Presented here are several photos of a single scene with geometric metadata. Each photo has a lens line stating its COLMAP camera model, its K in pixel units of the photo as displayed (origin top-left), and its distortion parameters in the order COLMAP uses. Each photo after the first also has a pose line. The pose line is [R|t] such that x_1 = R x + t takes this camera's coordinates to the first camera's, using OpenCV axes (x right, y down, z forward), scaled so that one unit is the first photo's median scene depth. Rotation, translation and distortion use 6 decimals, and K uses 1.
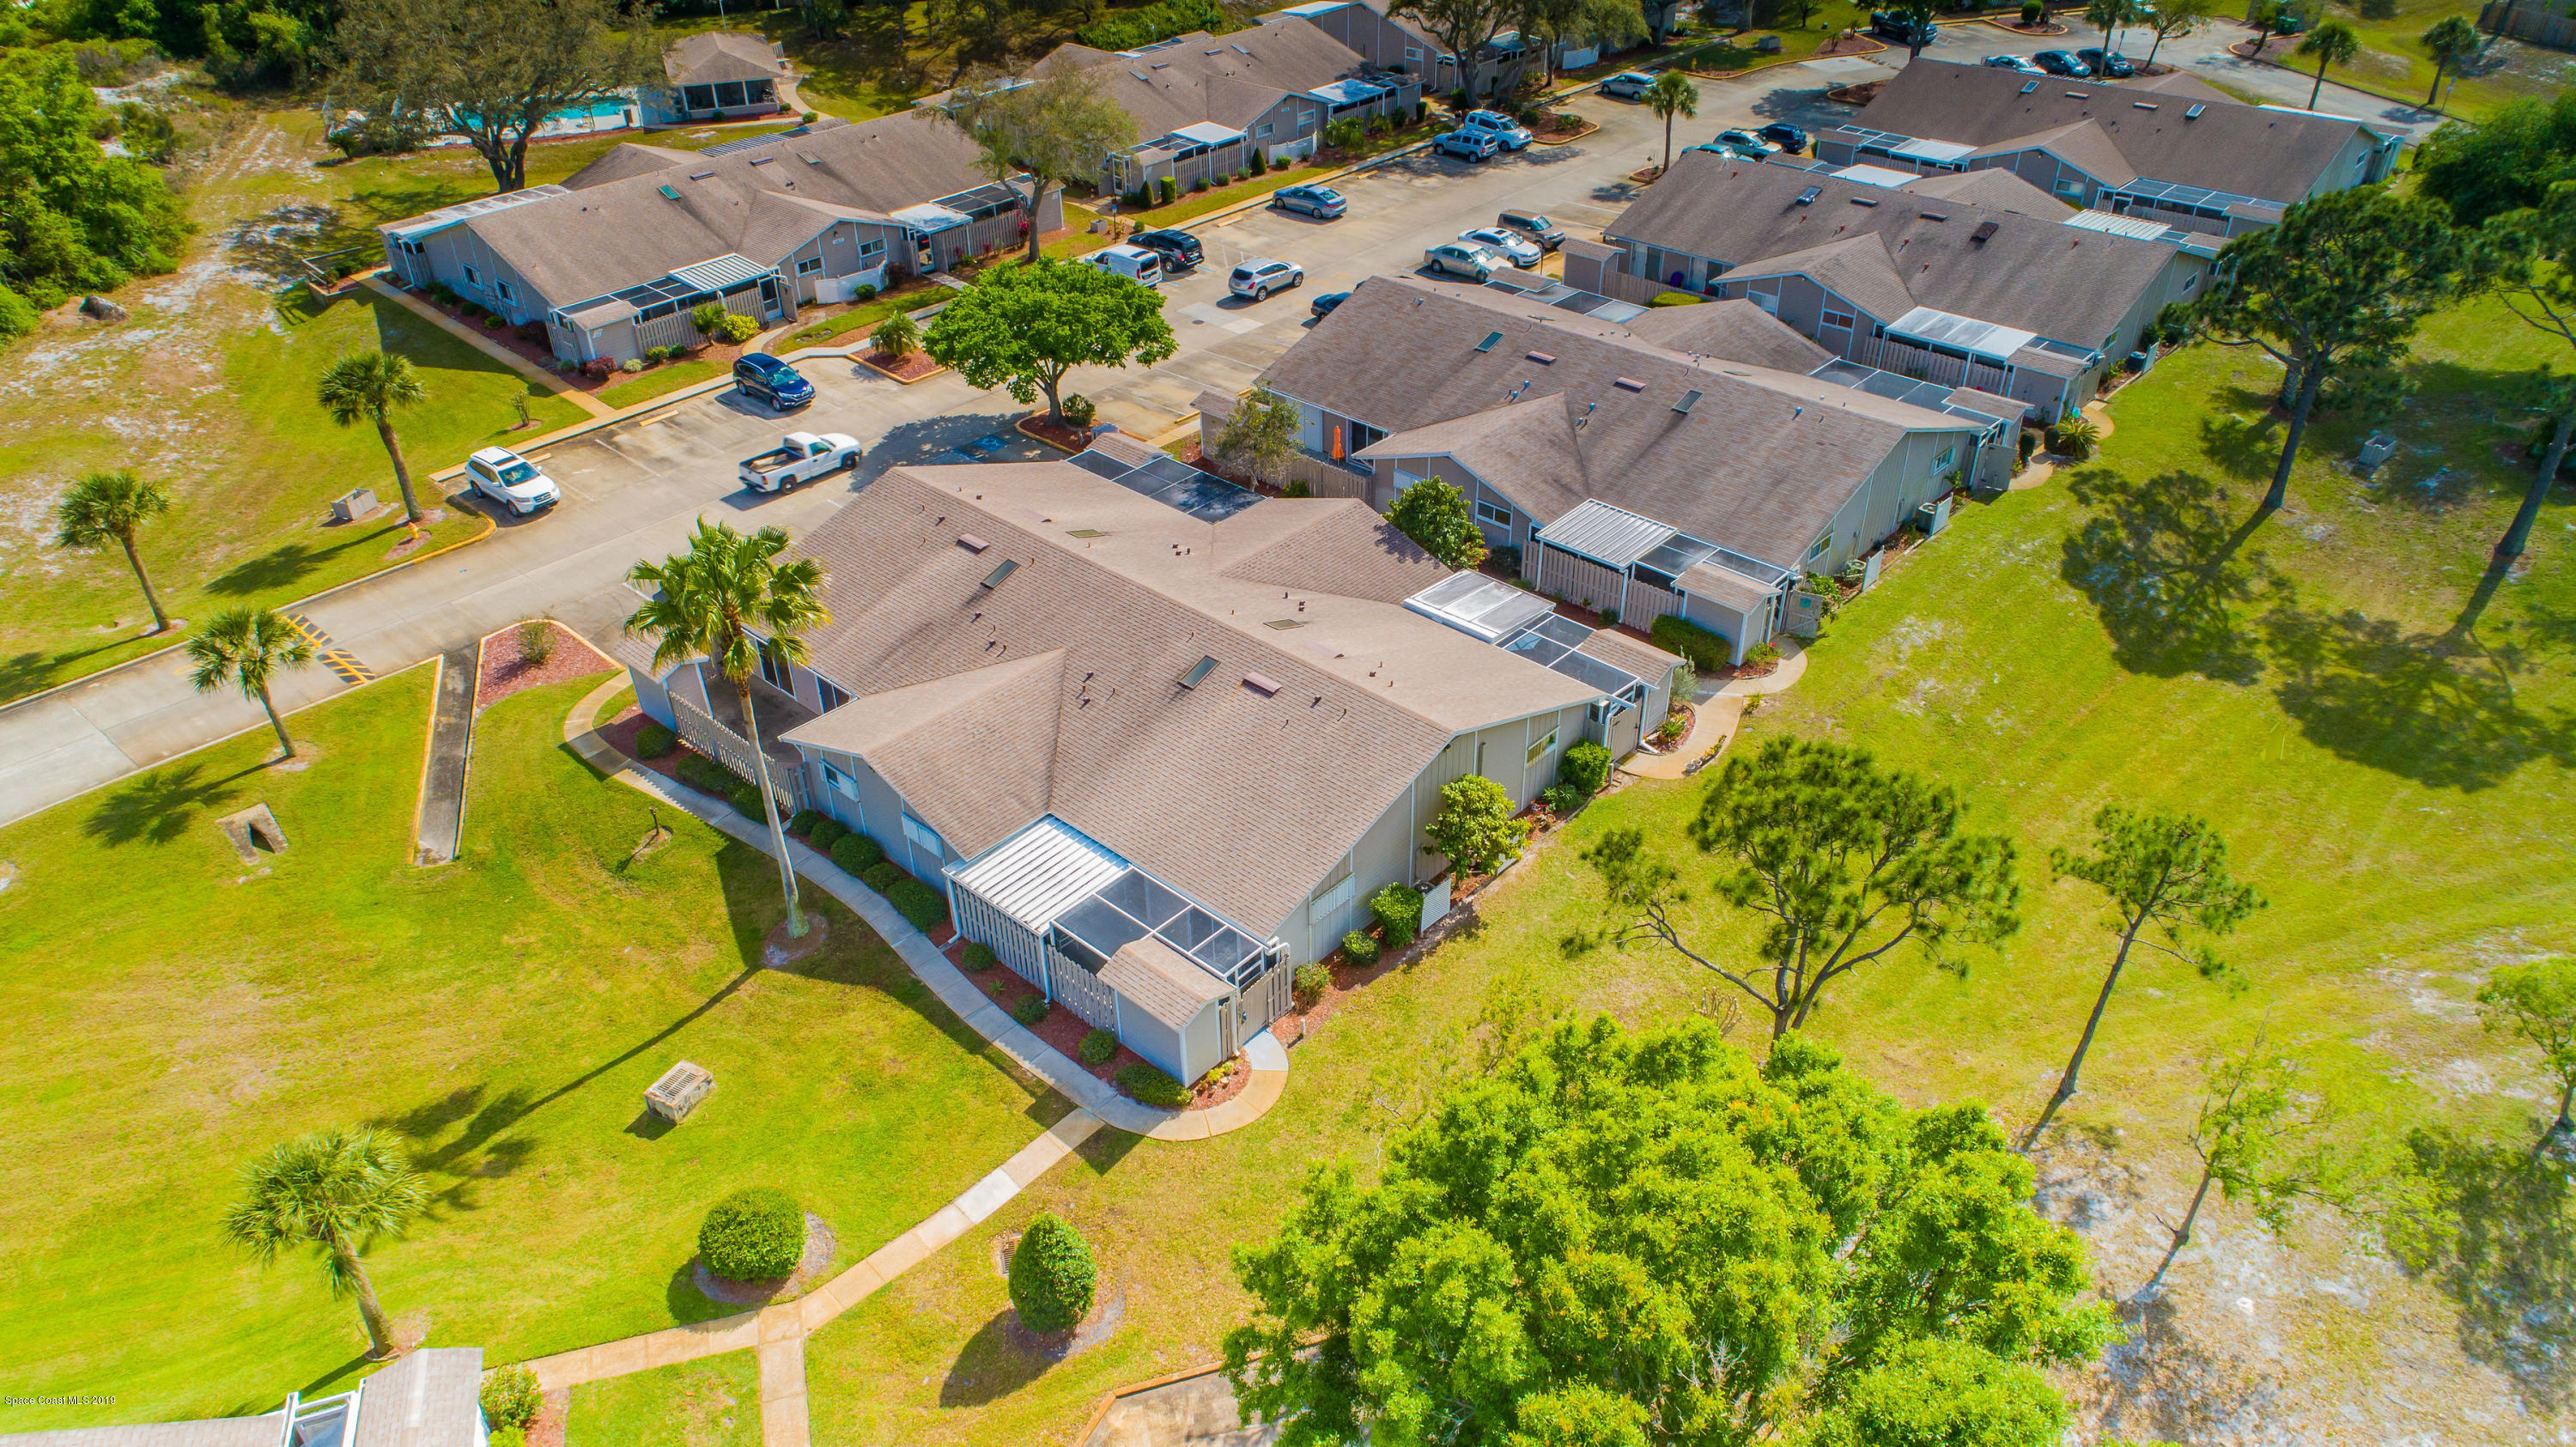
lens RADIAL K [[1733.5, 0, 1283.7], [0, 1733.5, 727.3], [0, 0, 1]] dist [0.025179, 0.001796]
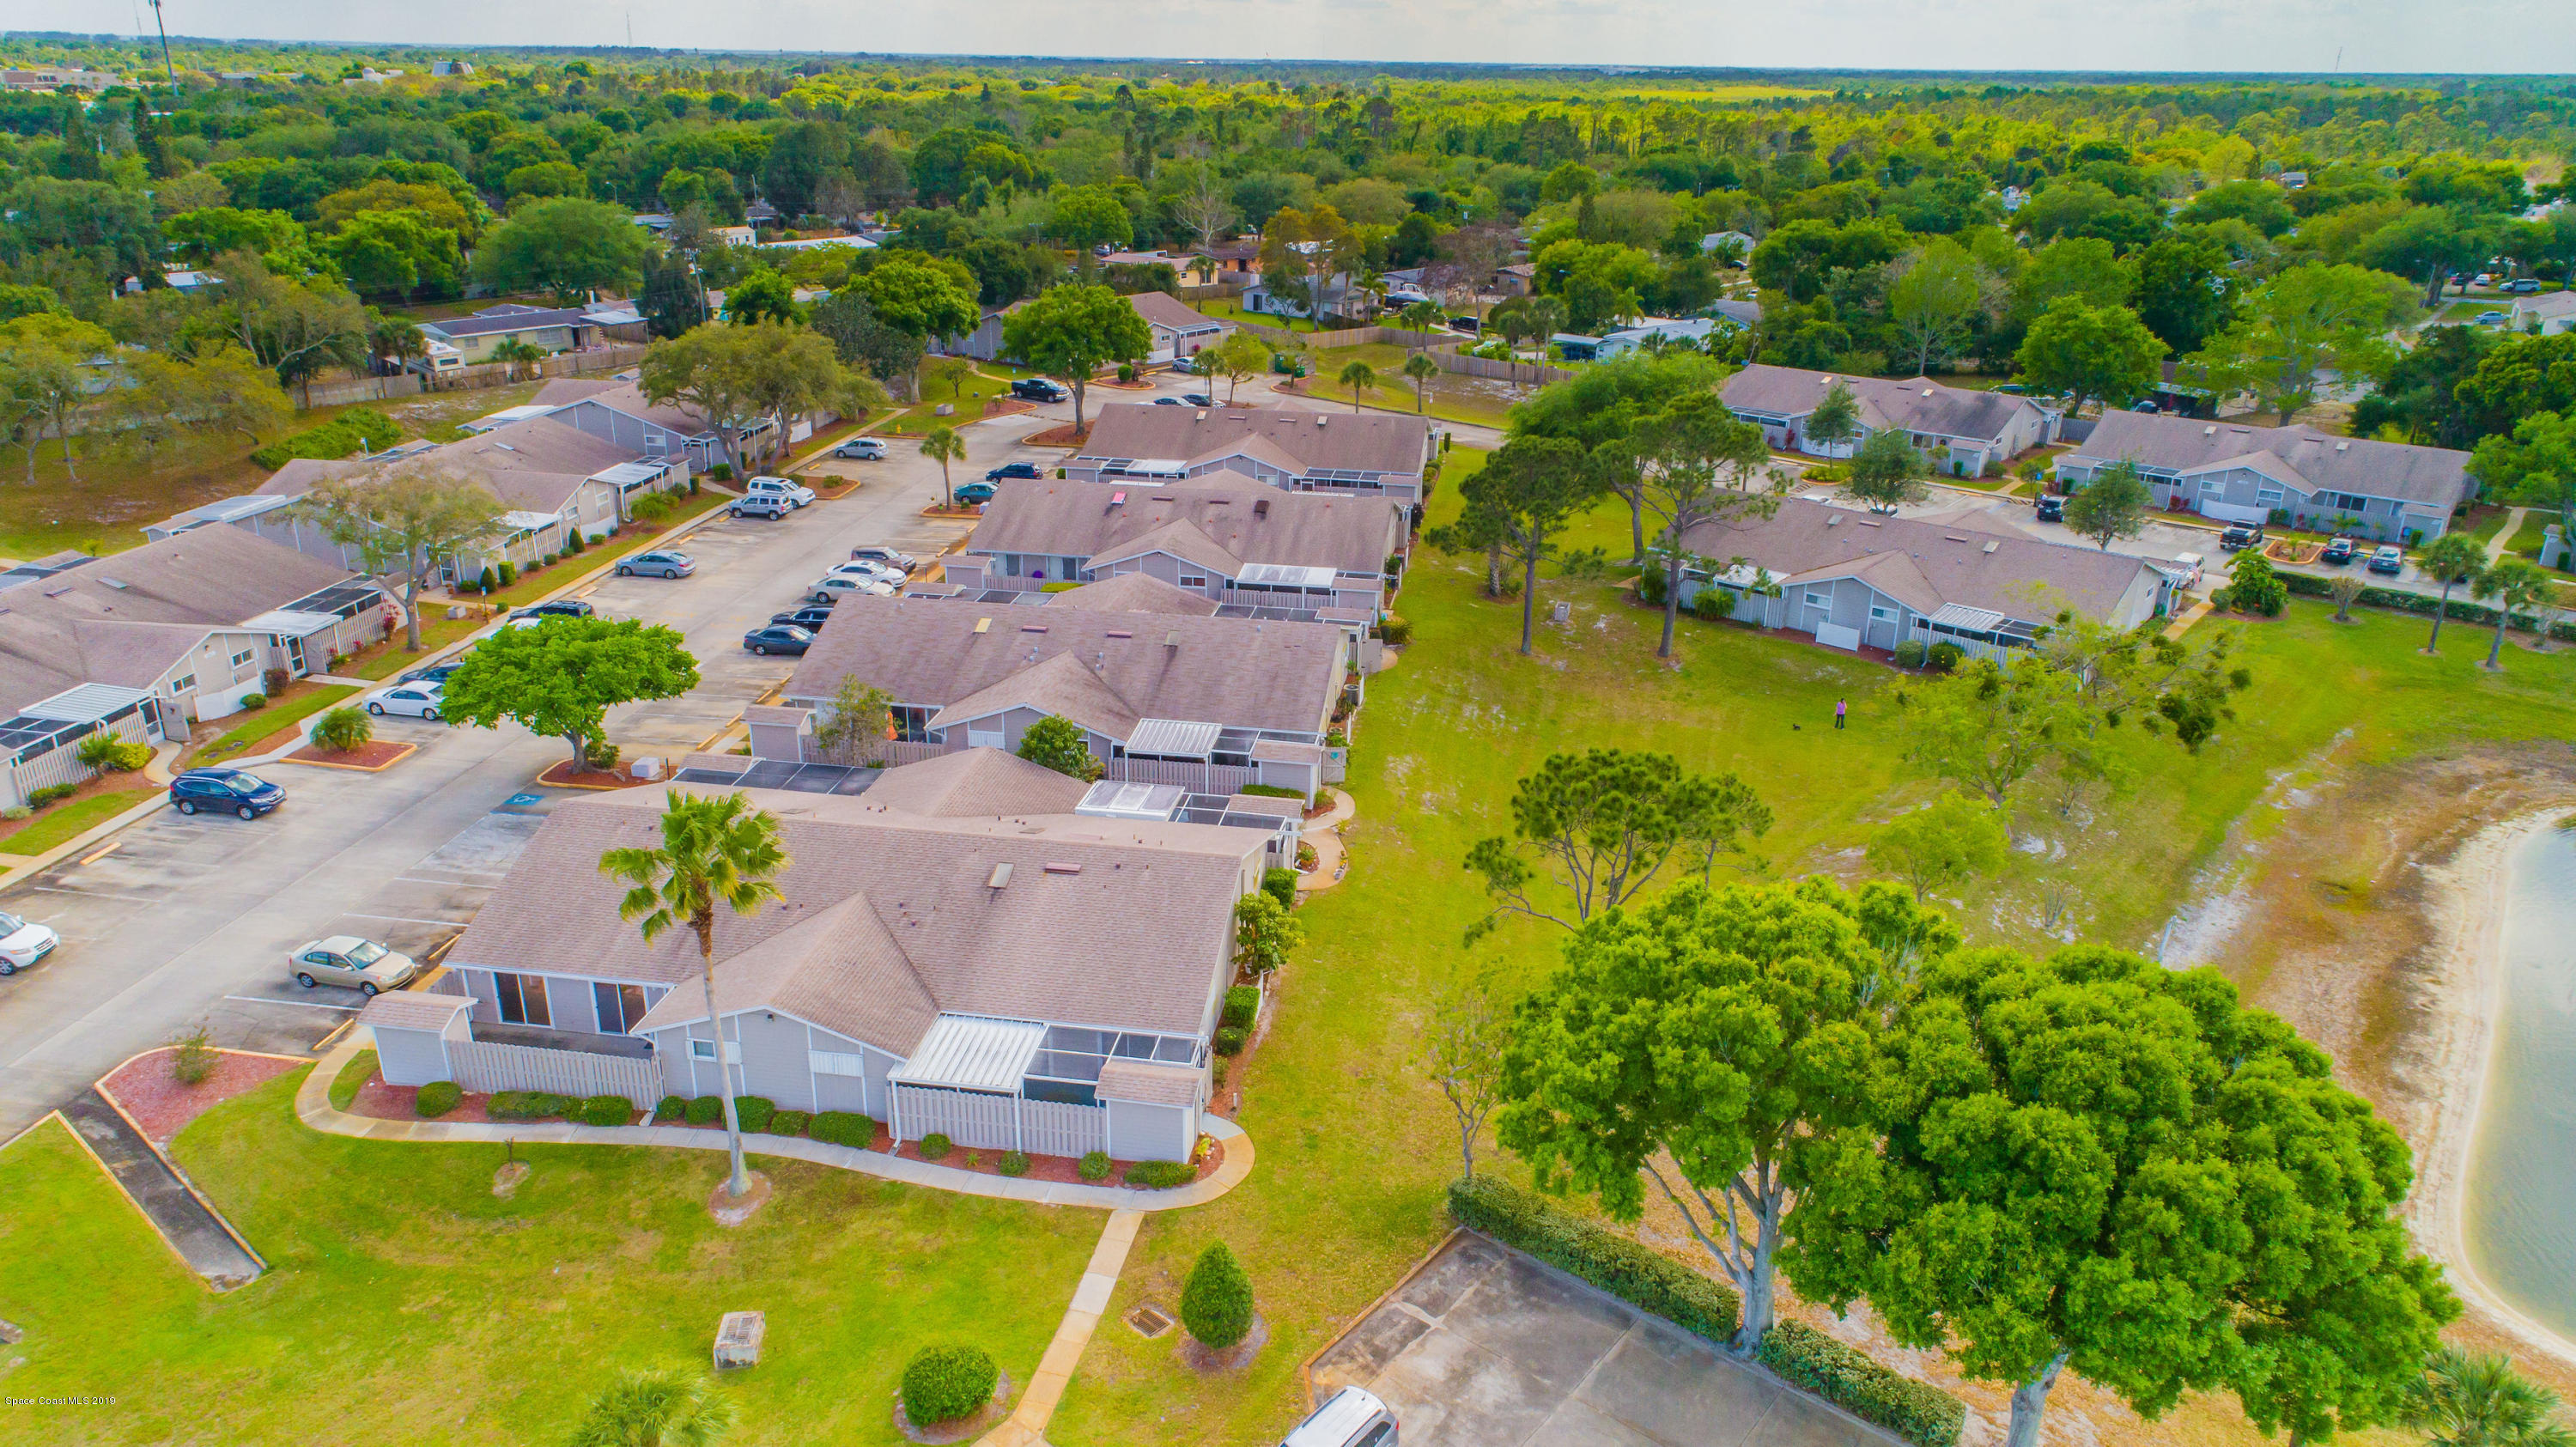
lens RADIAL K [[1733.5, 0, 1290.2], [0, 1733.5, 715.8], [0, 0, 1]] dist [0.025179, 0.001796]
pose [[0.829724, -0.173320, 0.530583, -0.319851], [0.285858, 0.948397, -0.137221, 0.054025], [-0.479420, 0.265526, 0.836452, -0.066263]]
